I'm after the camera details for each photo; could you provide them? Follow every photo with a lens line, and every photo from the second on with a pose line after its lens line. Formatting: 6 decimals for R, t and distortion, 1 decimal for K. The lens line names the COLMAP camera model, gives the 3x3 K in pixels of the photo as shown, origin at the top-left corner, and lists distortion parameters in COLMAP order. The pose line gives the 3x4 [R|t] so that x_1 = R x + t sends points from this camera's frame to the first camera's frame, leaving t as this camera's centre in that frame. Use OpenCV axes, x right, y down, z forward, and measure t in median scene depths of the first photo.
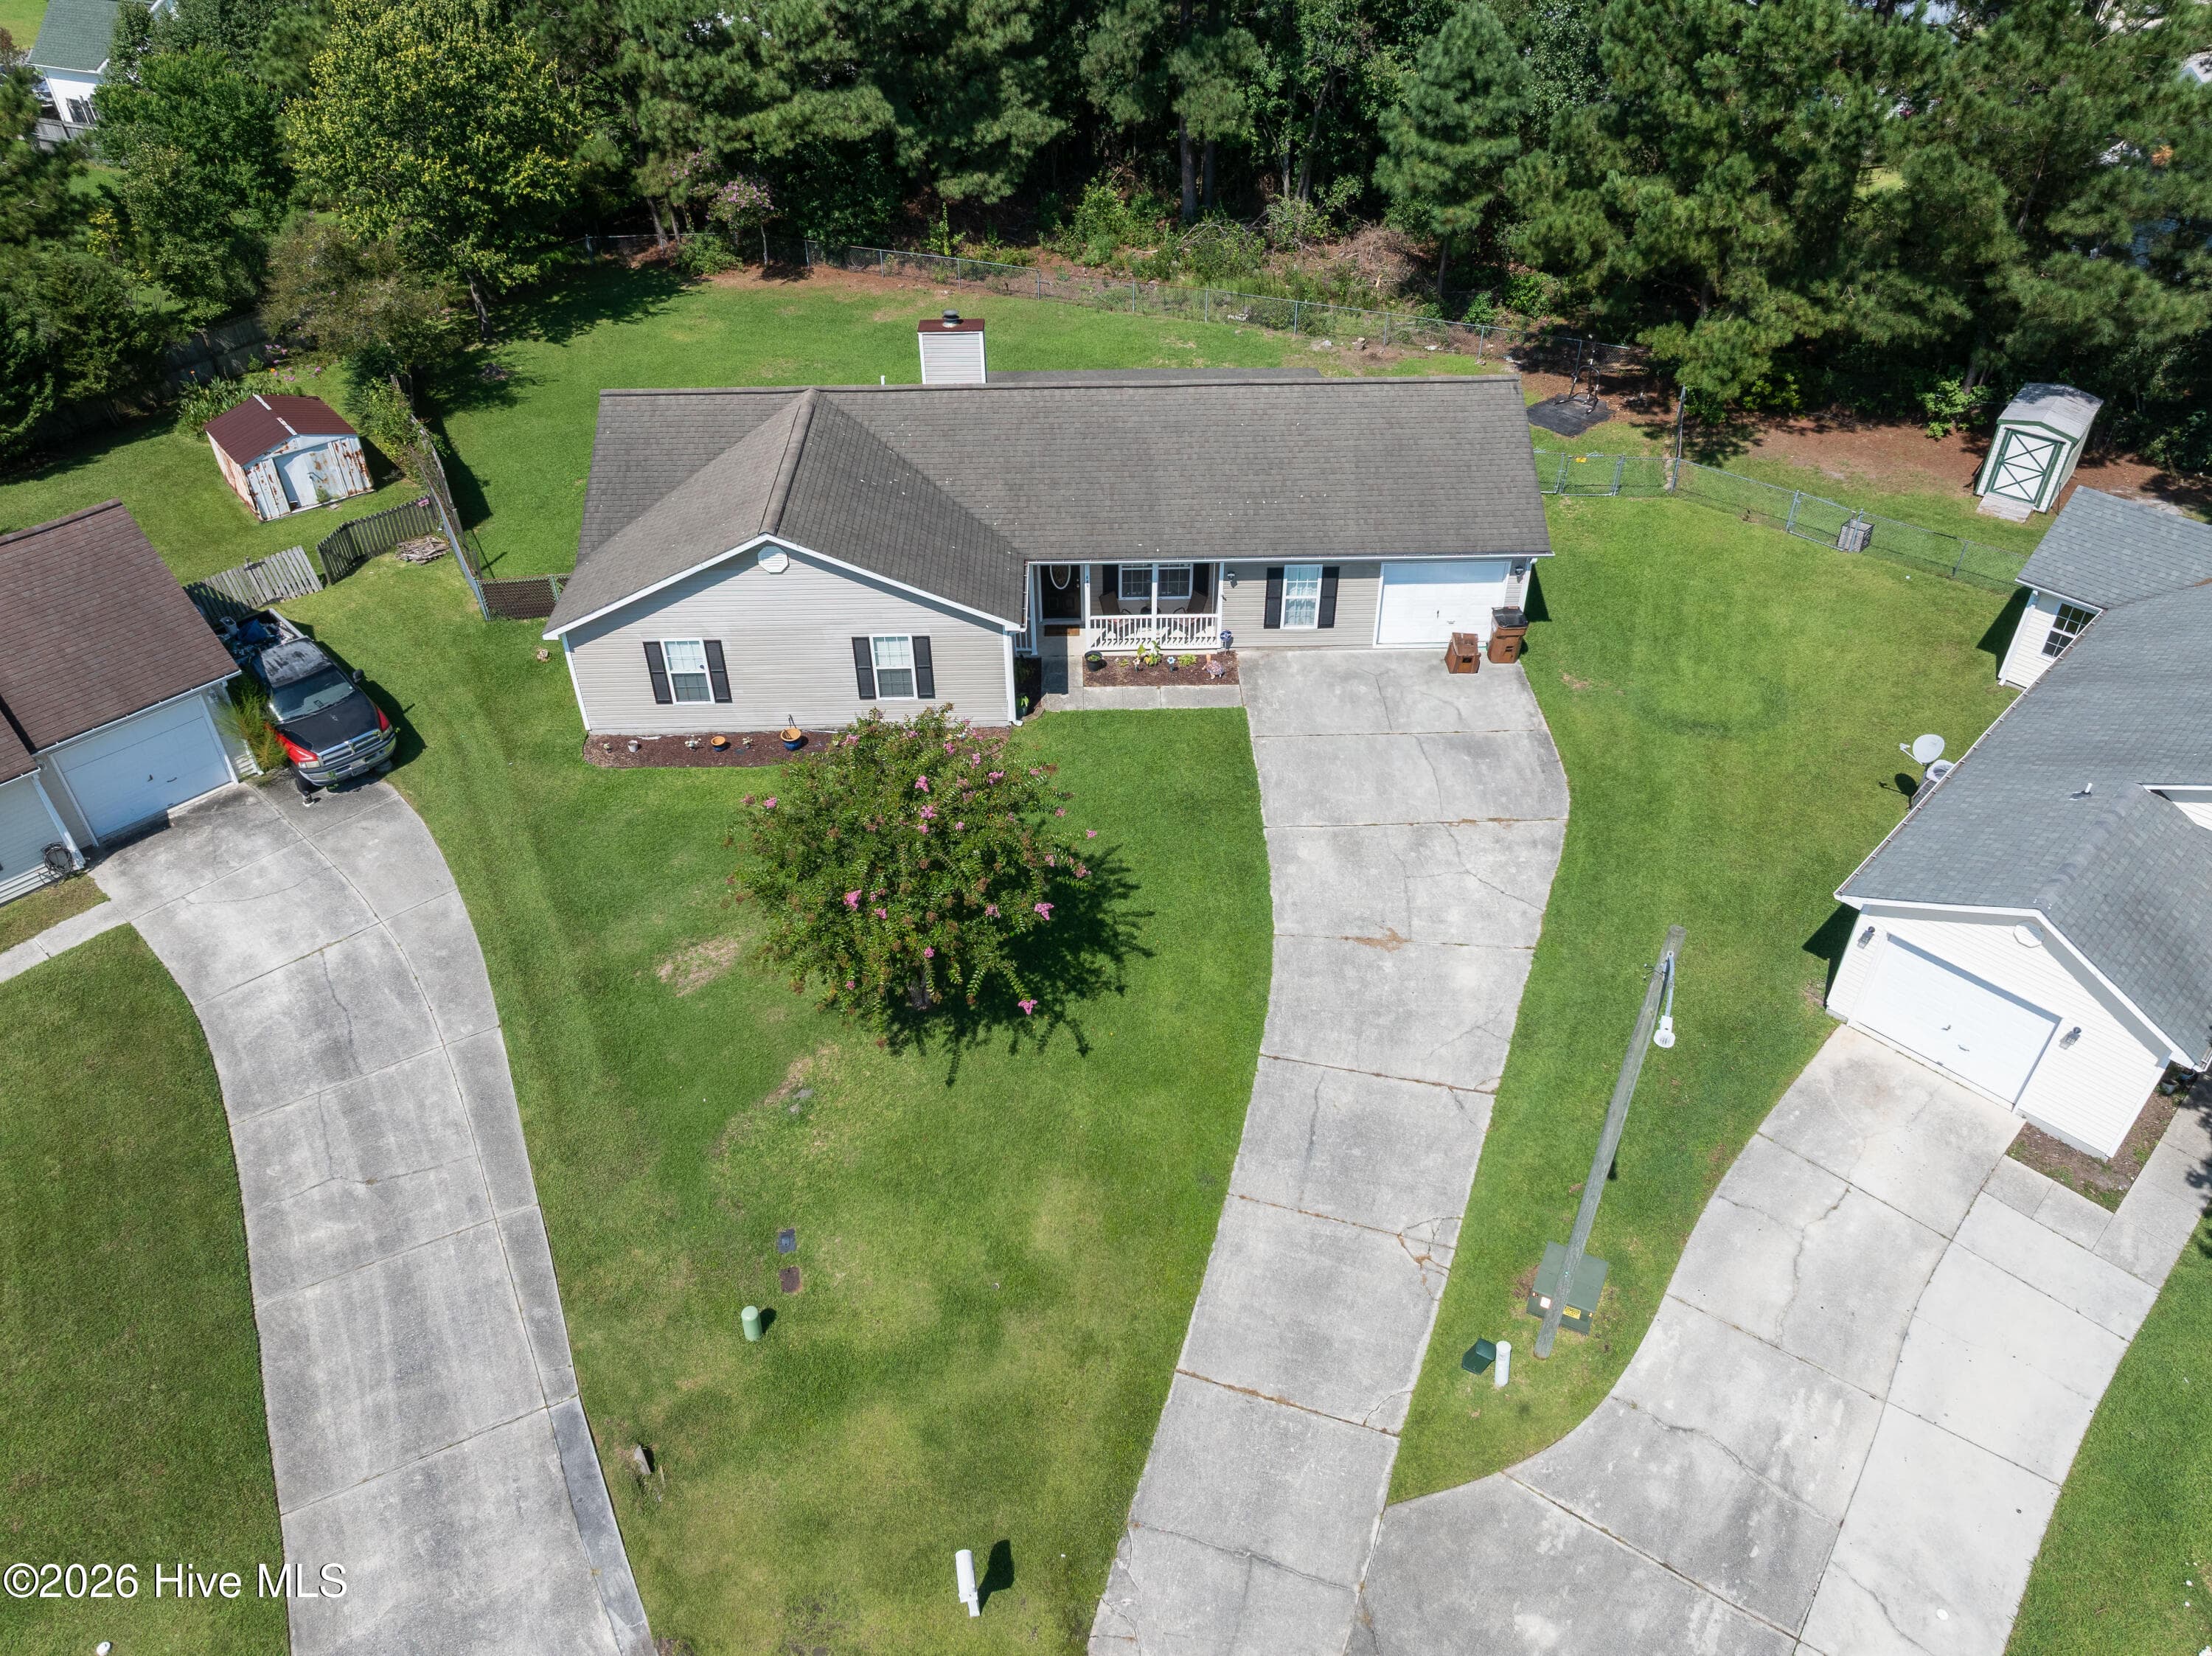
lens RADIAL K [[1552.0, 0, 1114.8], [0, 1552.0, 809.8], [0, 0, 1]] dist [-0.040048, 0.001079]
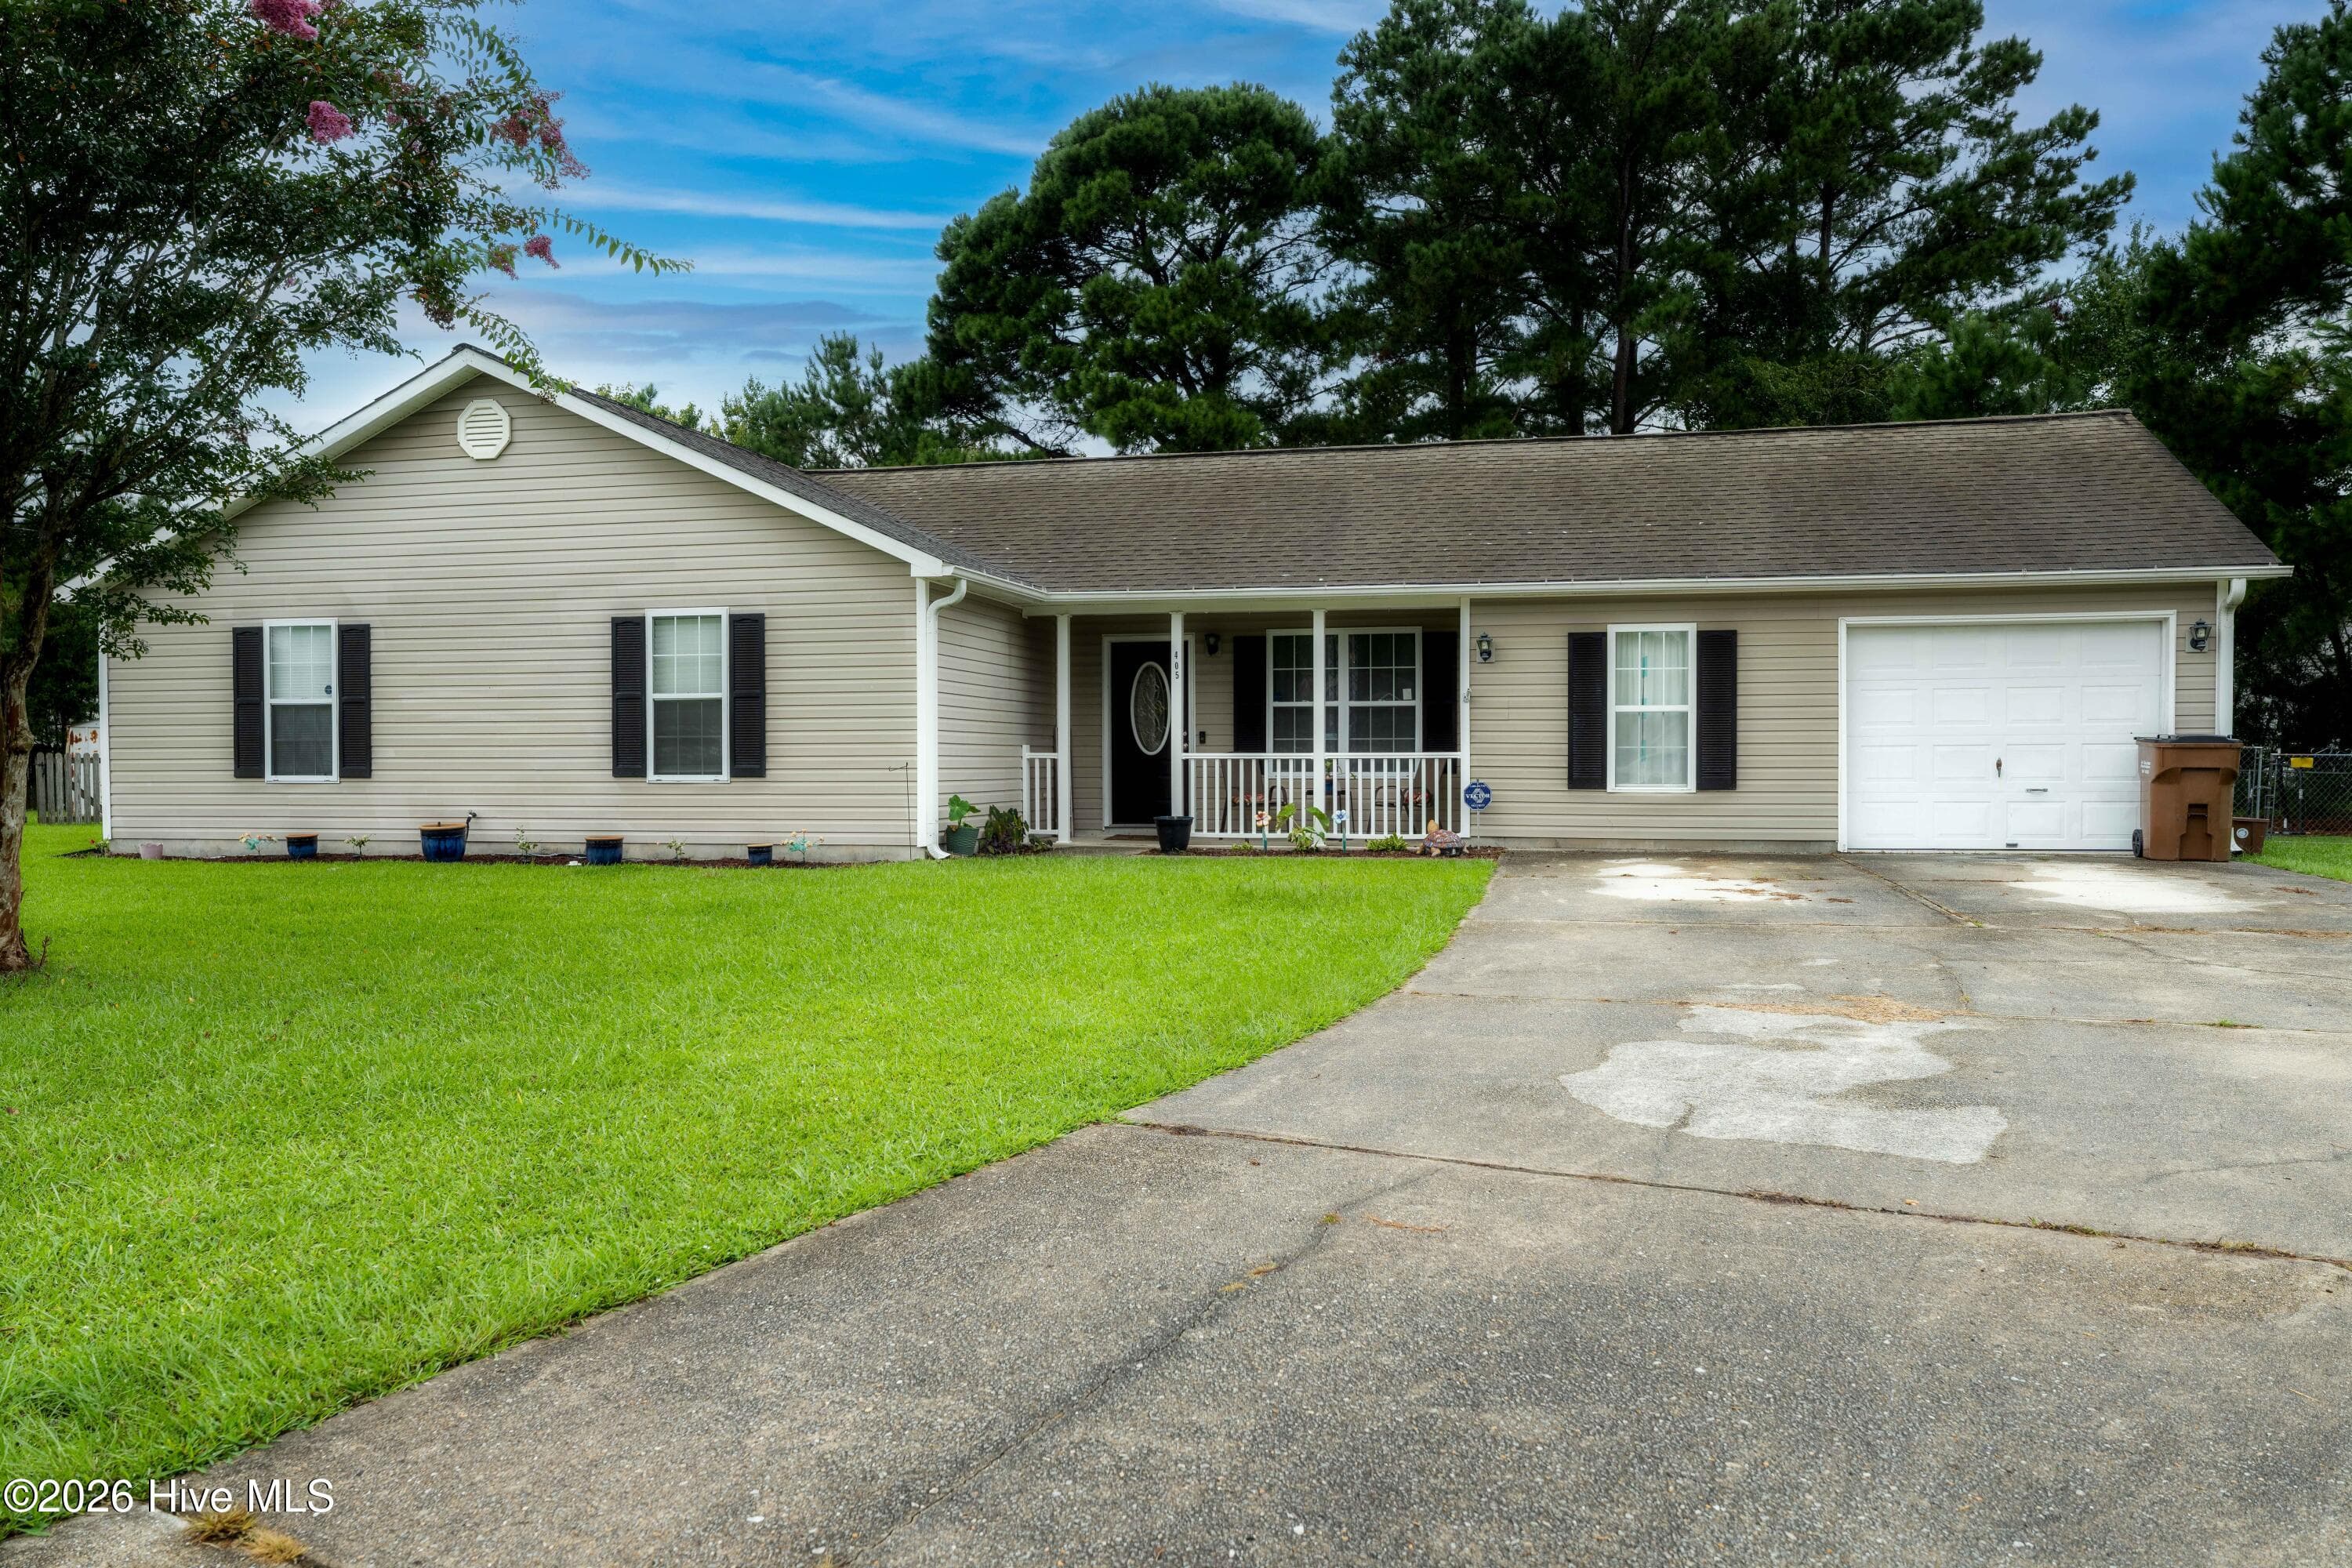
lens RADIAL K [[1686.1, 0, 1156.5], [0, 1686.1, 775.7], [0, 0, 1]] dist [-0.007812, 0.024083]
pose [[0.963926, 0.003640, -0.266144, 0.111178], [-0.165142, 0.792359, -0.587278, 0.178208], [0.208744, 0.610044, 0.764377, 0.613604]]
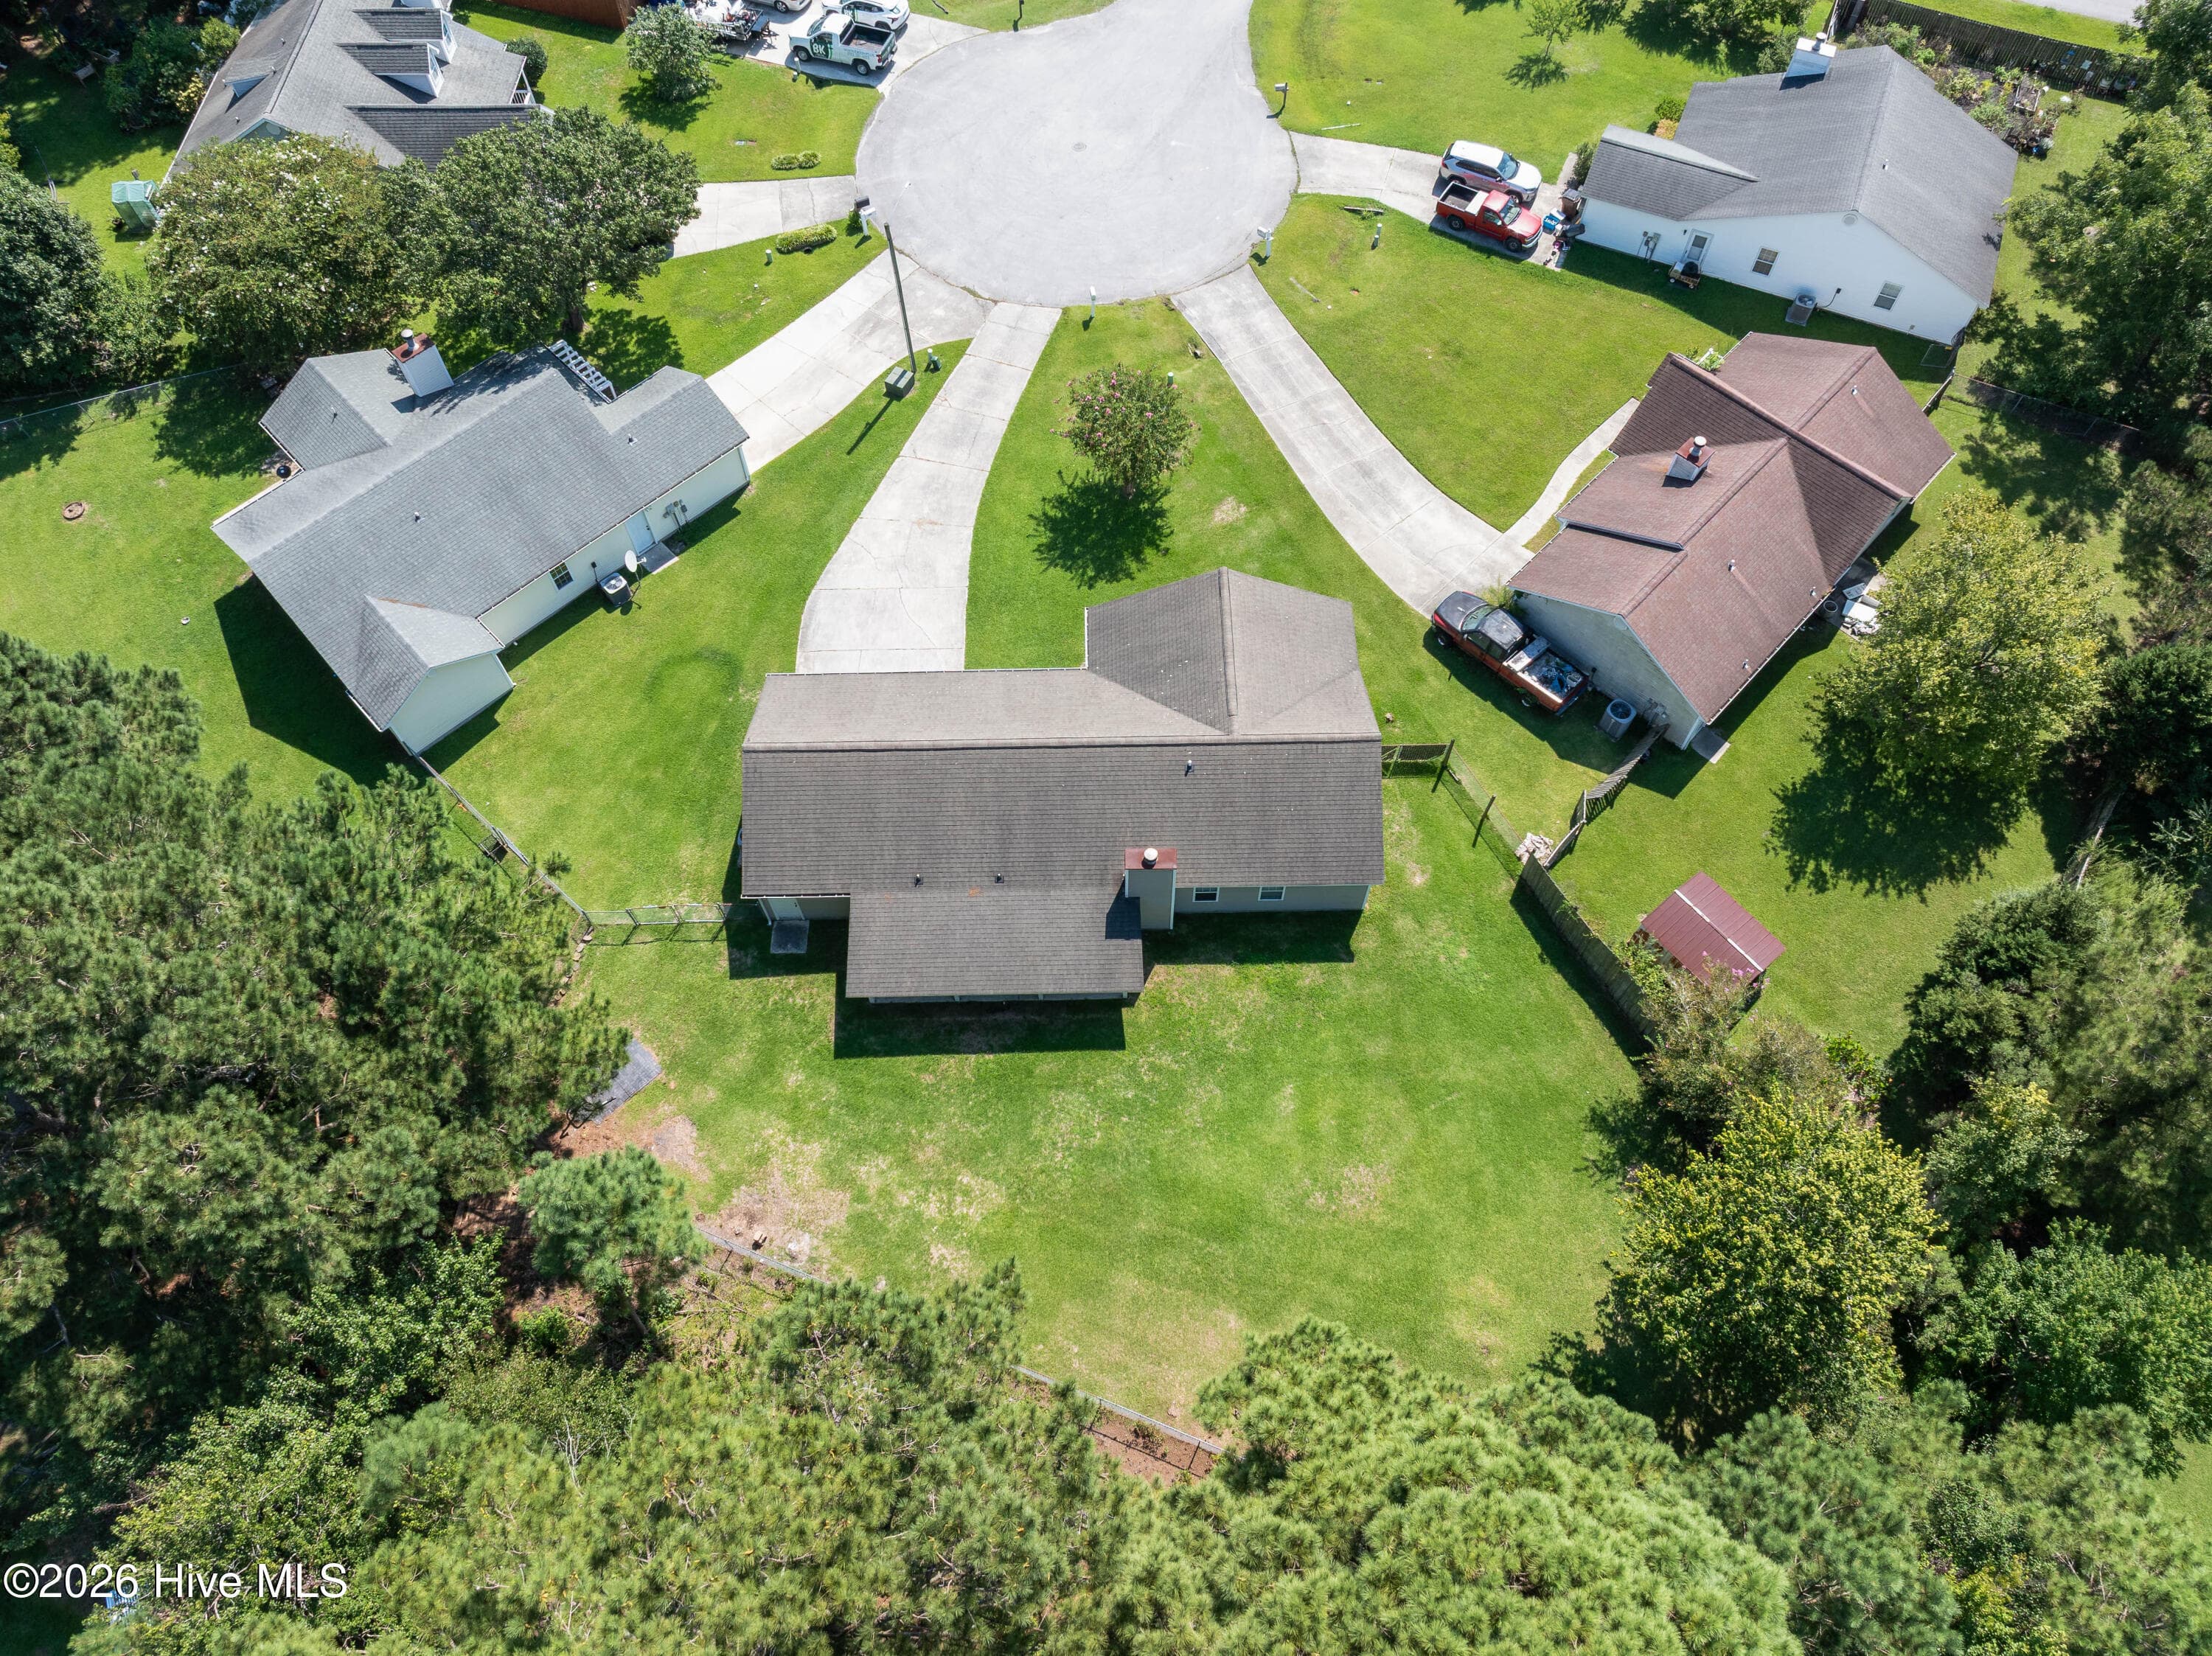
lens RADIAL K [[1552.0, 0, 1114.8], [0, 1552.0, 809.8], [0, 0, 1]] dist [-0.040048, 0.001079]
pose [[-0.999965, -0.005986, 0.005907, -0.091518], [0.006712, -0.144872, 0.989428, -1.746015], [-0.005067, 0.989432, 0.144907, 0.869287]]
